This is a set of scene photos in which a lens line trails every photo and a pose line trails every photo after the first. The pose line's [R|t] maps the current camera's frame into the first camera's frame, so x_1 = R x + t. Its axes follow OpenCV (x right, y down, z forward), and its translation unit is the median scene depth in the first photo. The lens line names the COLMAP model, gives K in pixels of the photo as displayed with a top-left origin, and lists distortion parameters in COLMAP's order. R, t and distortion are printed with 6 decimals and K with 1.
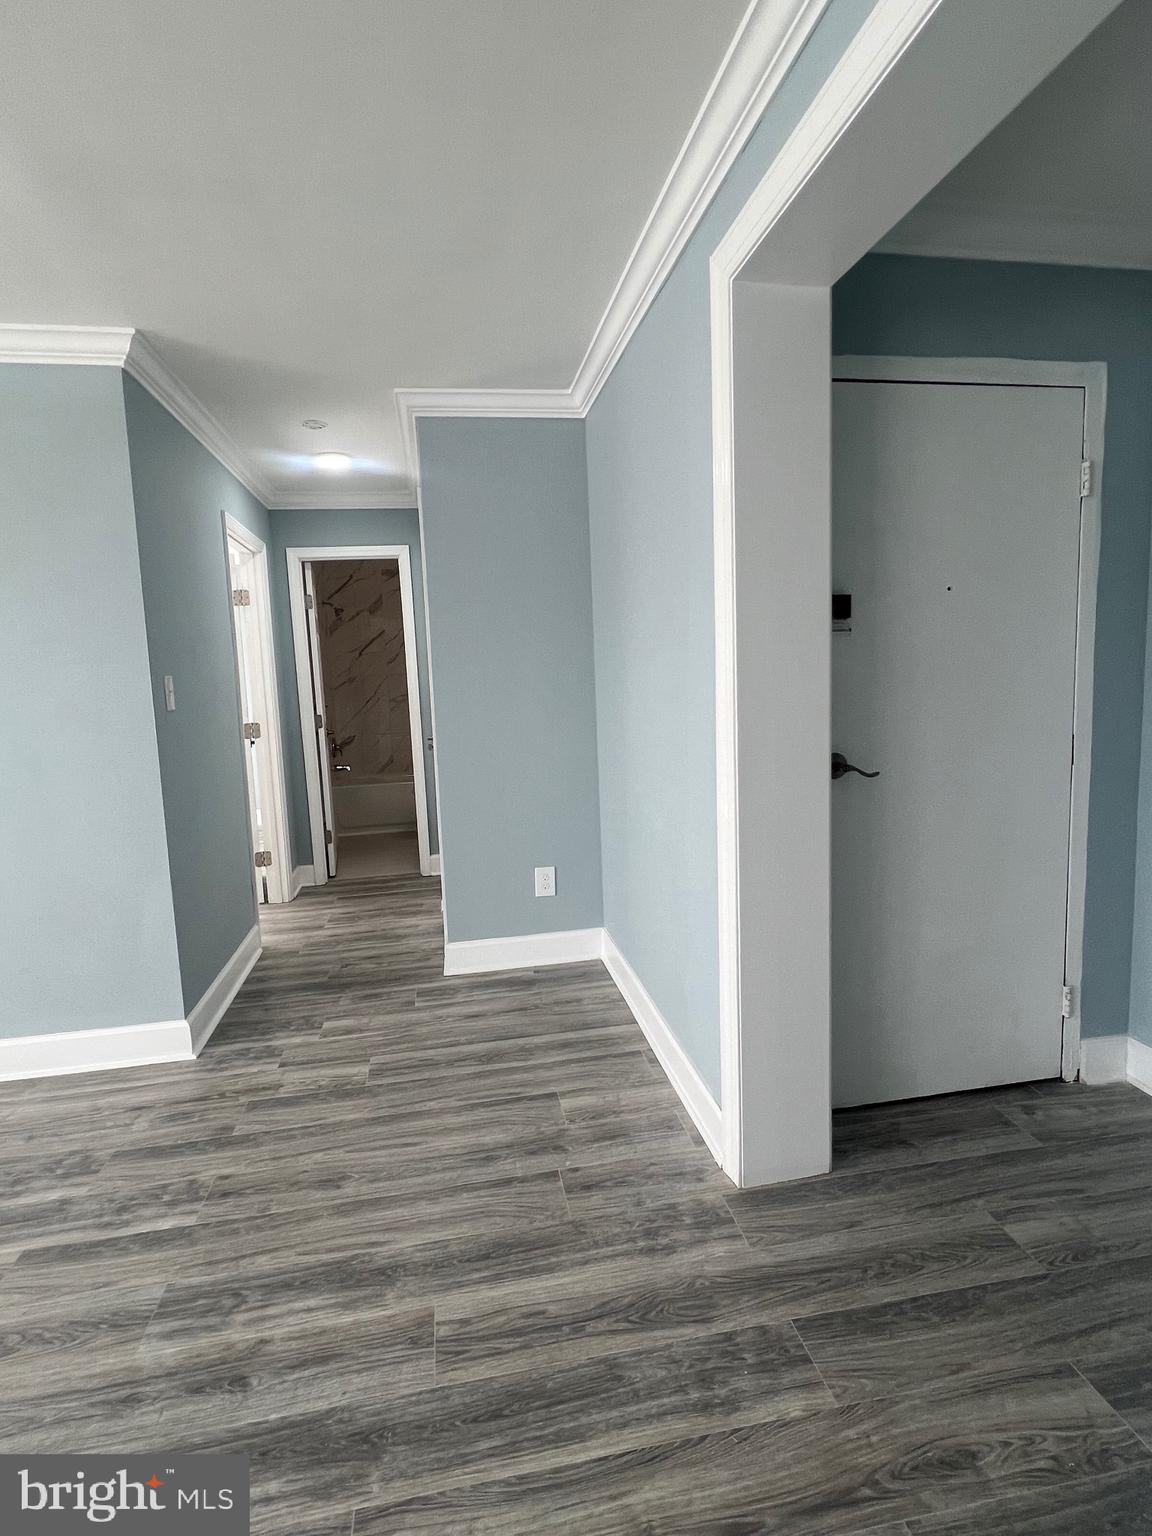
lens RADIAL K [[766.6, 0, 576.1], [0, 766.6, 766.5], [0, 0, 1]] dist [-0.006506, 0.001692]
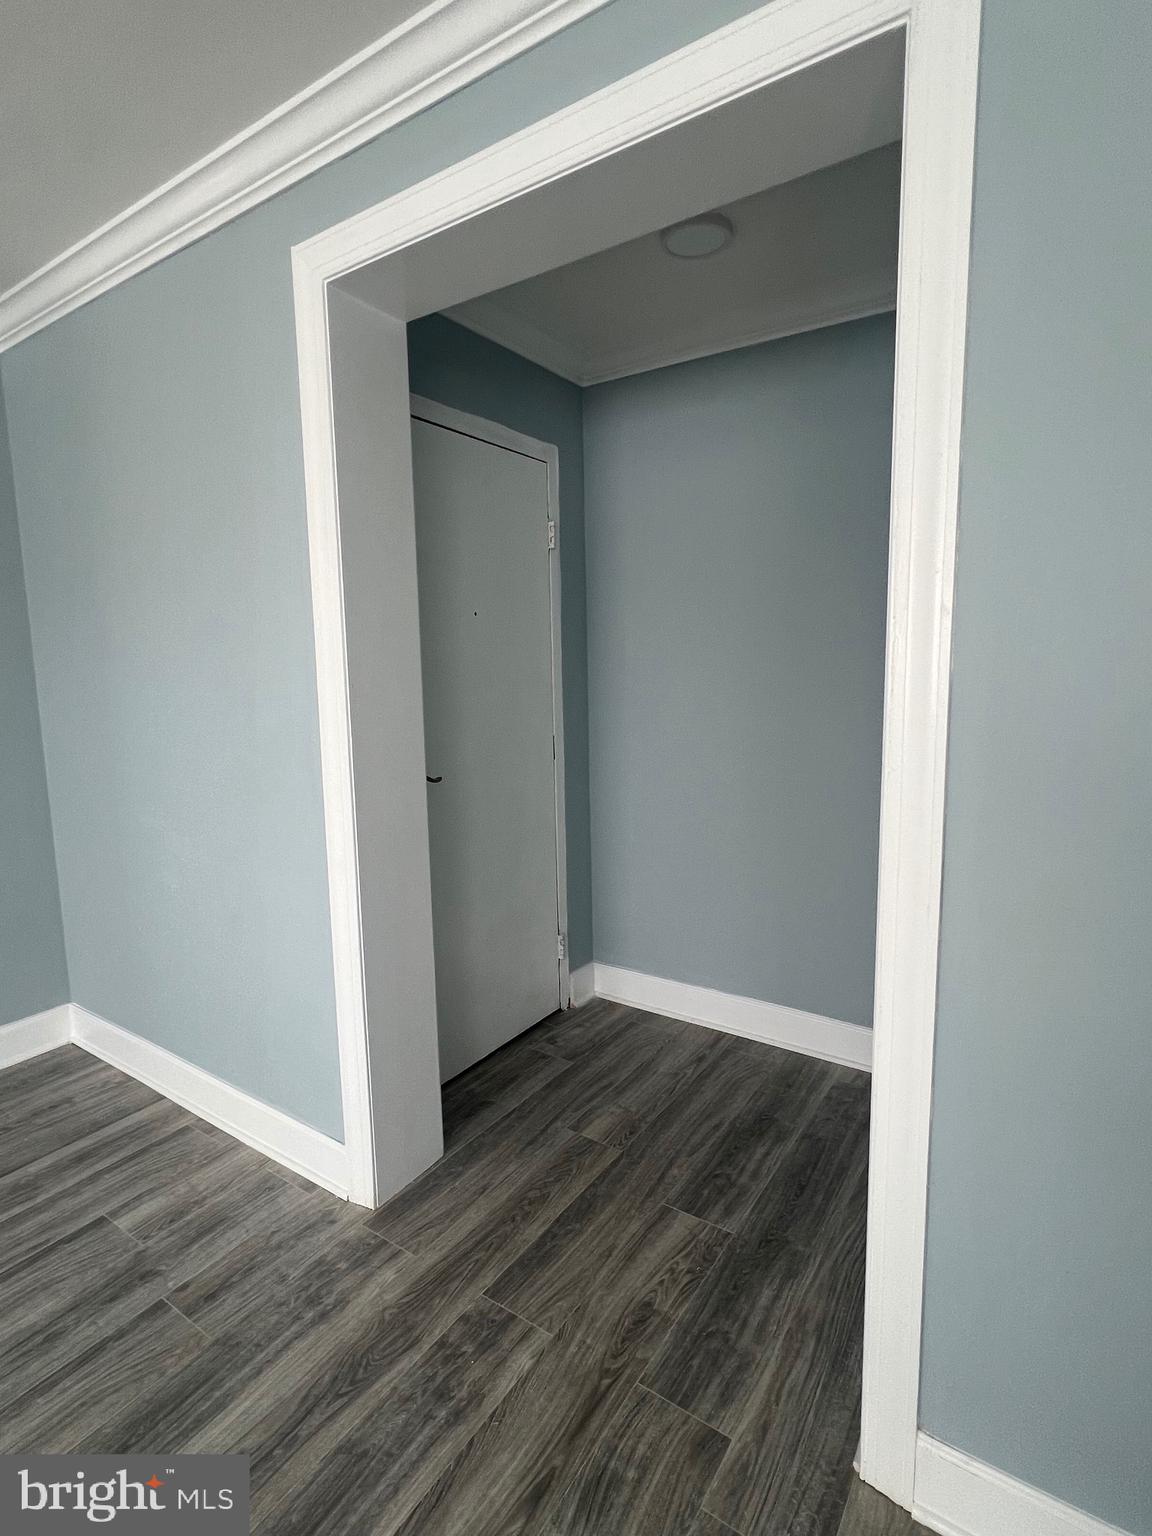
lens RADIAL K [[766.6, 0, 572.6], [0, 766.6, 761.0], [0, 0, 1]] dist [-0.006506, 0.001692]
pose [[0.699856, -0.067094, 0.711126, -0.275357], [0.082326, 0.996521, 0.012999, -0.015613], [-0.709524, 0.049447, 0.702944, 0.102768]]
